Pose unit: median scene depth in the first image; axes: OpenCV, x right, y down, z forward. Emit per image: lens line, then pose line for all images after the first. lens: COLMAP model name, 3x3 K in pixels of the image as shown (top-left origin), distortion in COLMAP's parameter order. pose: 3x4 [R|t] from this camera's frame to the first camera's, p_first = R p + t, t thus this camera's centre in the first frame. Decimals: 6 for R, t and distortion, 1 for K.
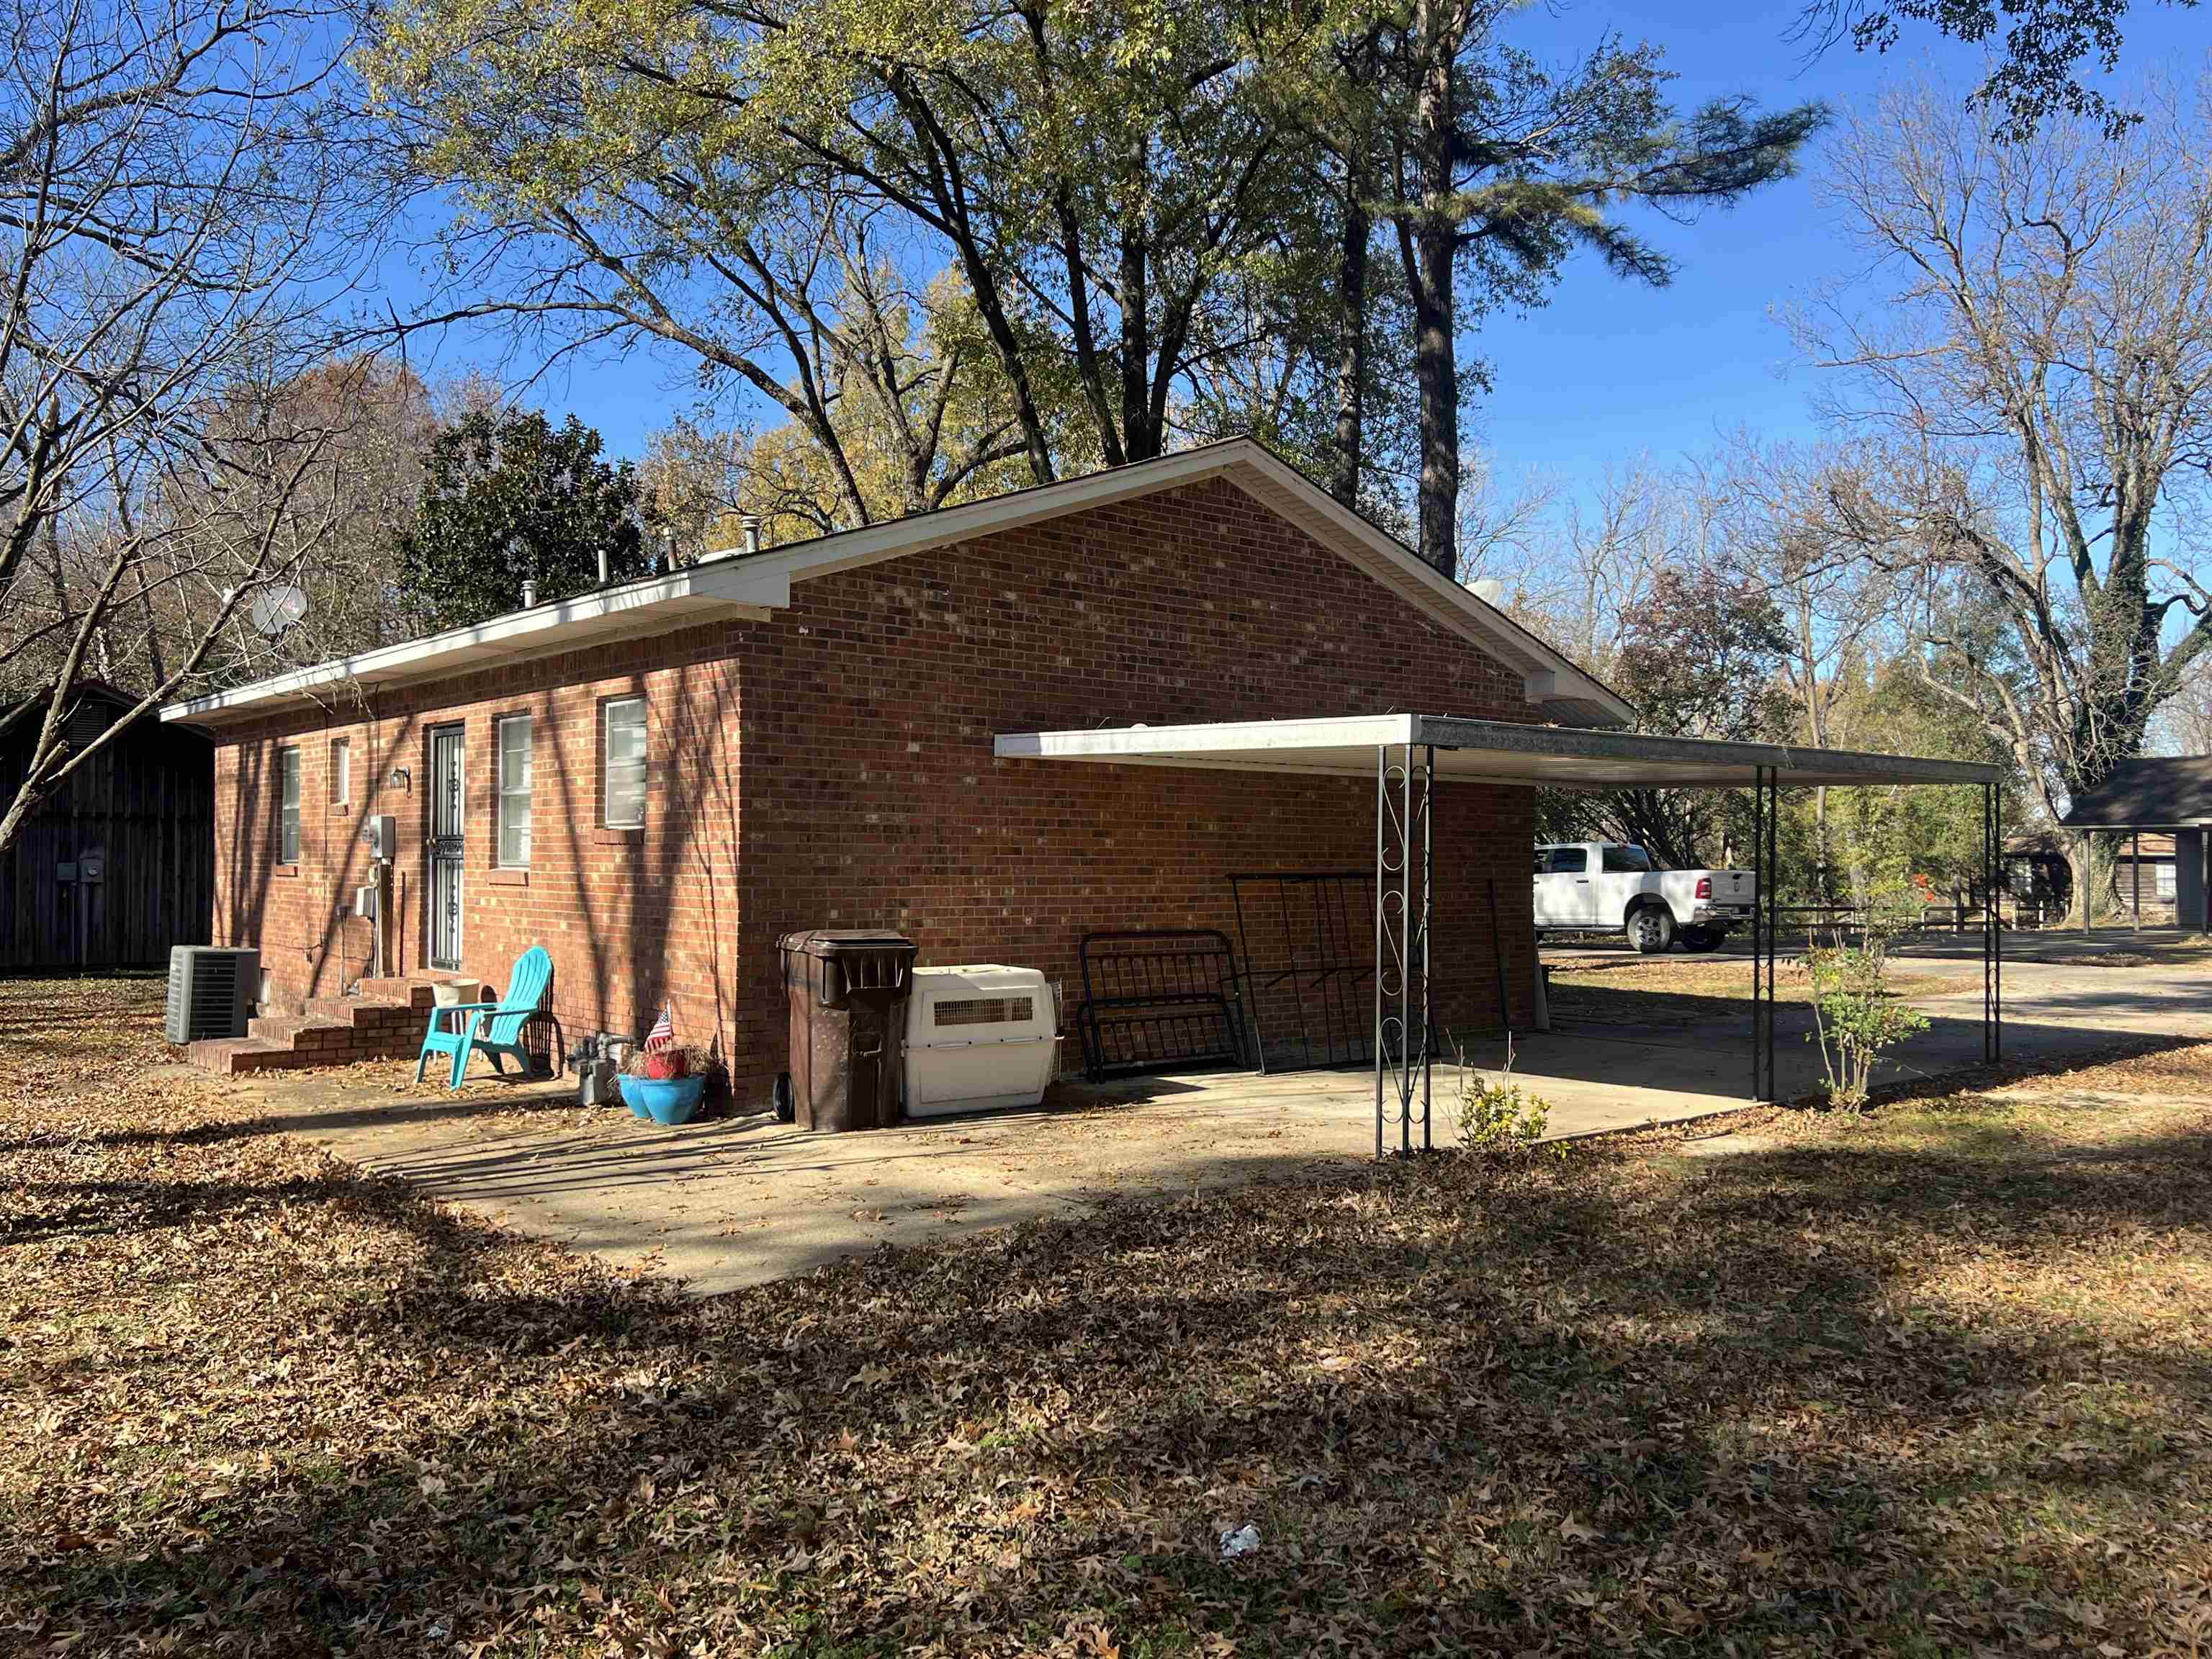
lens RADIAL K [[1735.8, 0, 1105.1], [0, 1735.8, 832.4], [0, 0, 1]] dist [0.027327, -0.006653]
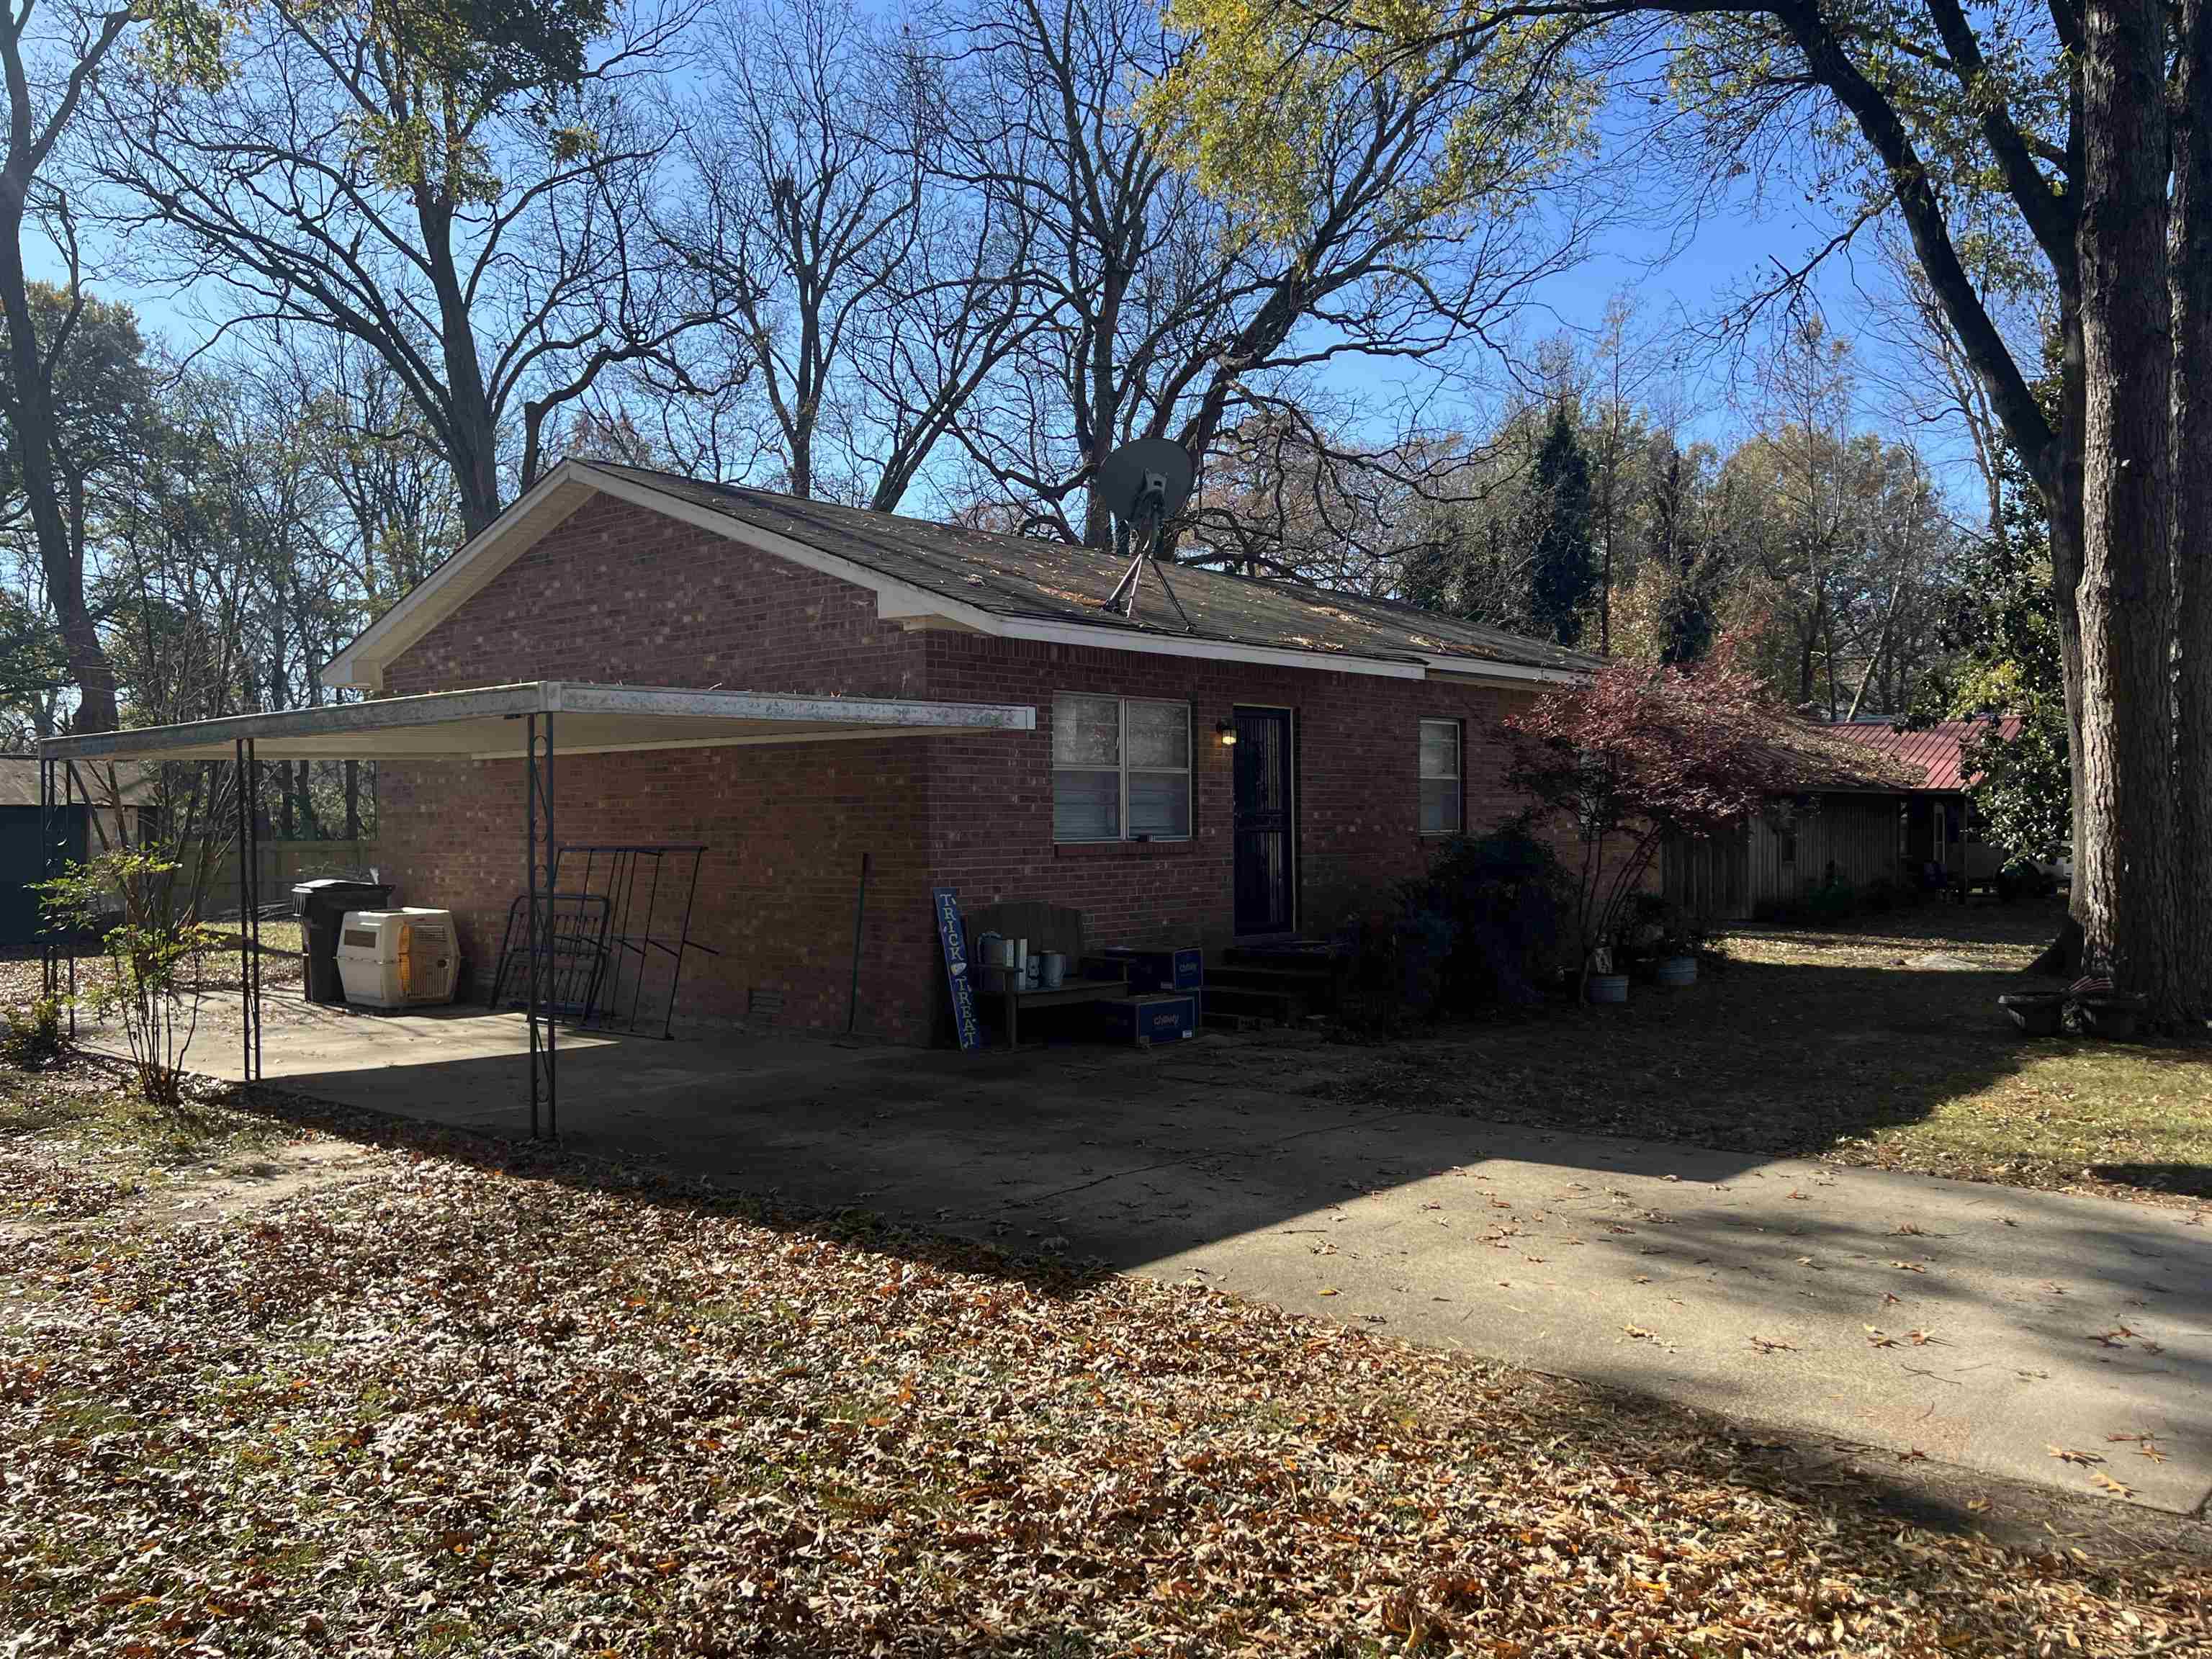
lens RADIAL K [[1735.8, 0, 1104.4], [0, 1735.8, 840.6], [0, 0, 1]] dist [0.027327, -0.006653]
pose [[0.161840, 0.001277, -0.986816, 1.188325], [0.026301, 0.999638, 0.005607, 0.021738], [0.986467, -0.026862, 0.161748, 1.101793]]
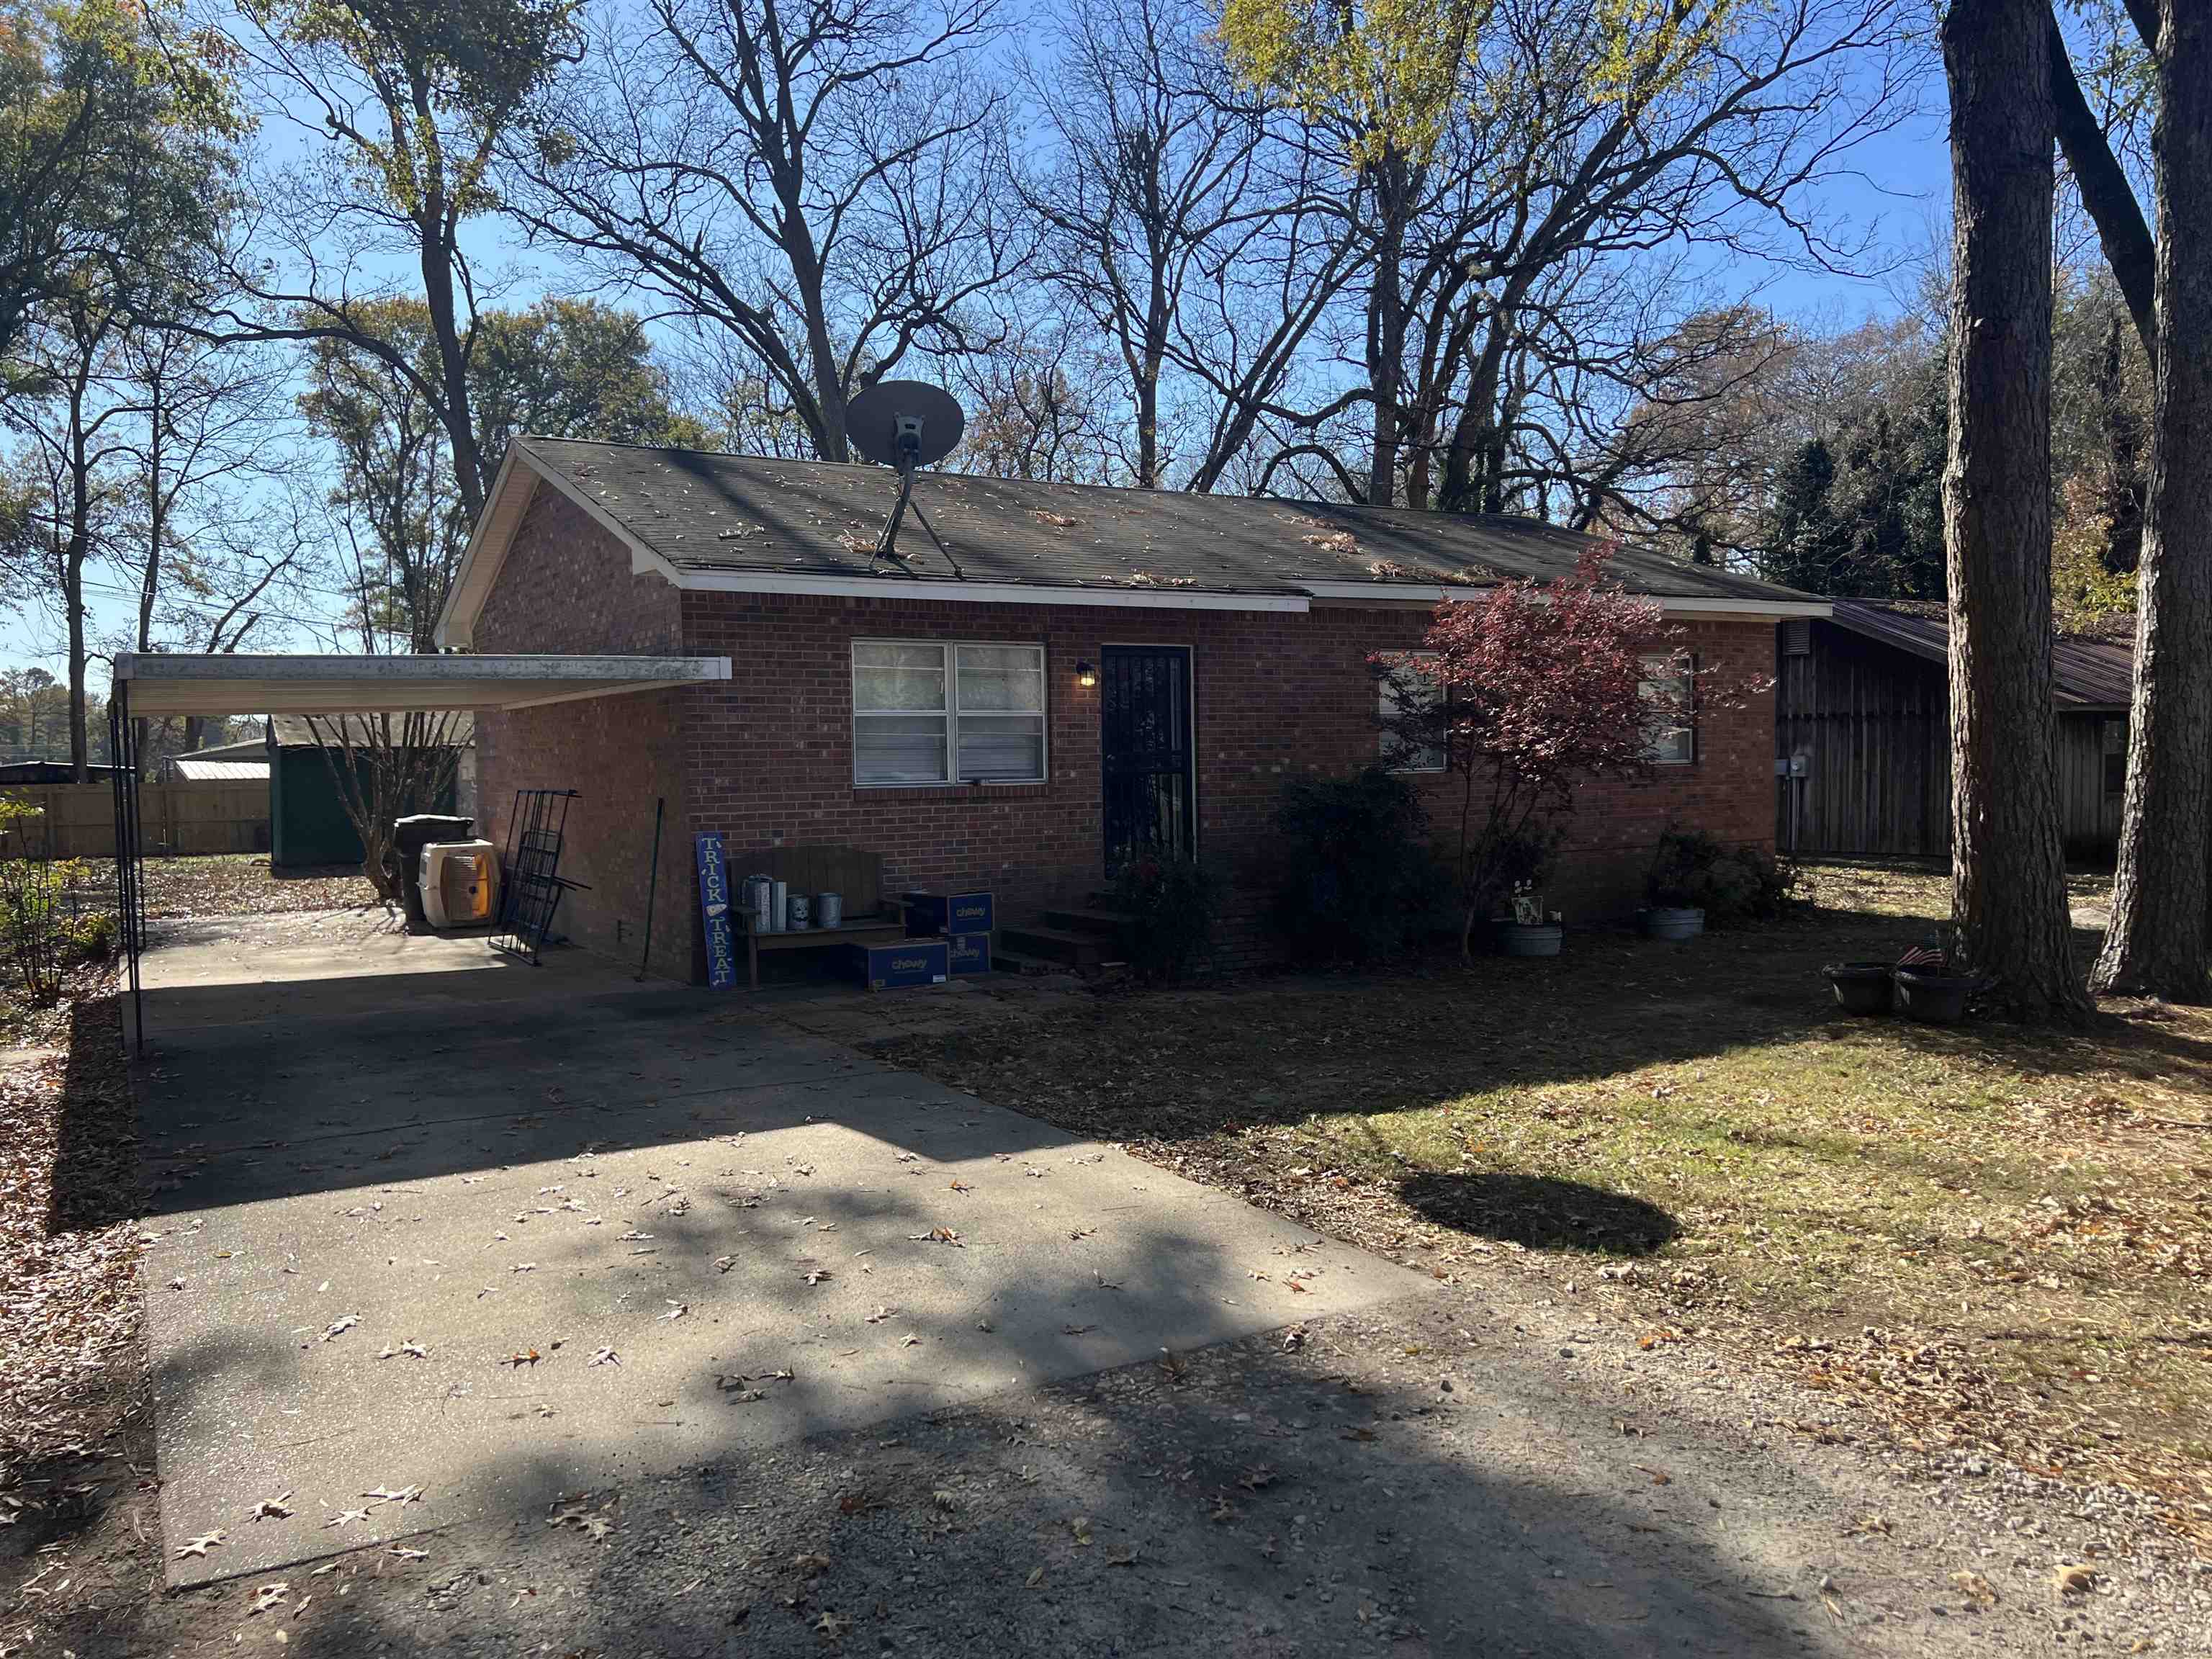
lens RADIAL K [[1695.7, 0, 1105.5], [0, 1695.7, 818.0], [0, 0, 1]] dist [0.027193, -0.002440]
pose [[-0.157695, 0.029994, -0.987032, 1.159329], [0.031780, 0.999175, 0.025286, 0.025234], [0.986976, -0.027380, -0.158518, 1.537165]]
